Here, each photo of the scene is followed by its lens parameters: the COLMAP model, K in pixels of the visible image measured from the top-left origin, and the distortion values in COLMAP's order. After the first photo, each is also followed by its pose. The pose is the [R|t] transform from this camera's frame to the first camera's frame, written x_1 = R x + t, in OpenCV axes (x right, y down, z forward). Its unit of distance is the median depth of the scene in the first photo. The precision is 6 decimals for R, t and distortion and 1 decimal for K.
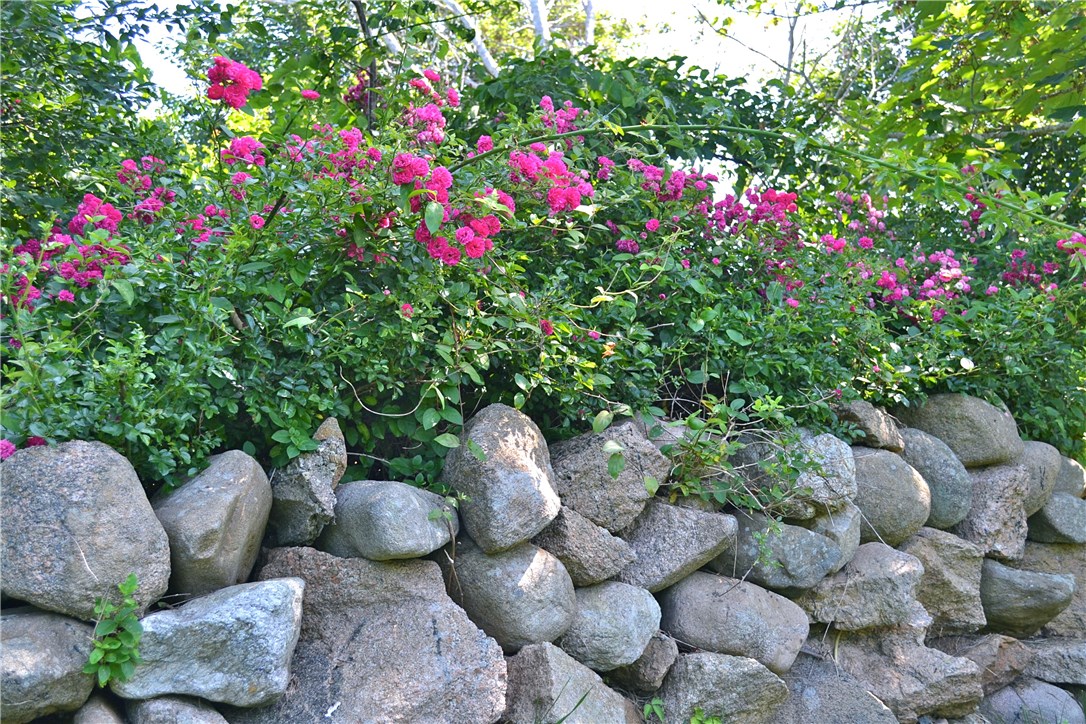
lens RADIAL K [[1499.9, 0, 543.0], [0, 1499.9, 362.0], [0, 0, 1]] dist [-0.040080, -0.039711]
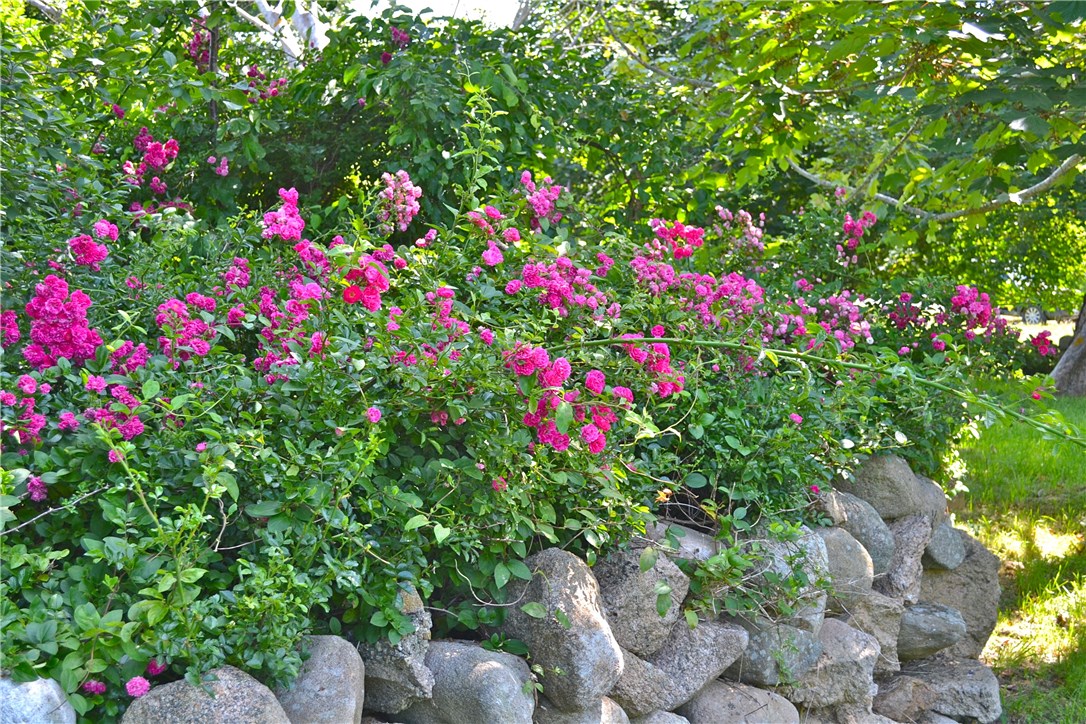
lens RADIAL K [[1499.9, 0, 543.0], [0, 1499.9, 362.0], [0, 0, 1]] dist [-0.040080, -0.039711]
pose [[0.967326, 0.004055, 0.253503, -0.278163], [-0.039808, 0.989900, 0.136066, -0.220963], [-0.250390, -0.141712, 0.957717, 0.053052]]
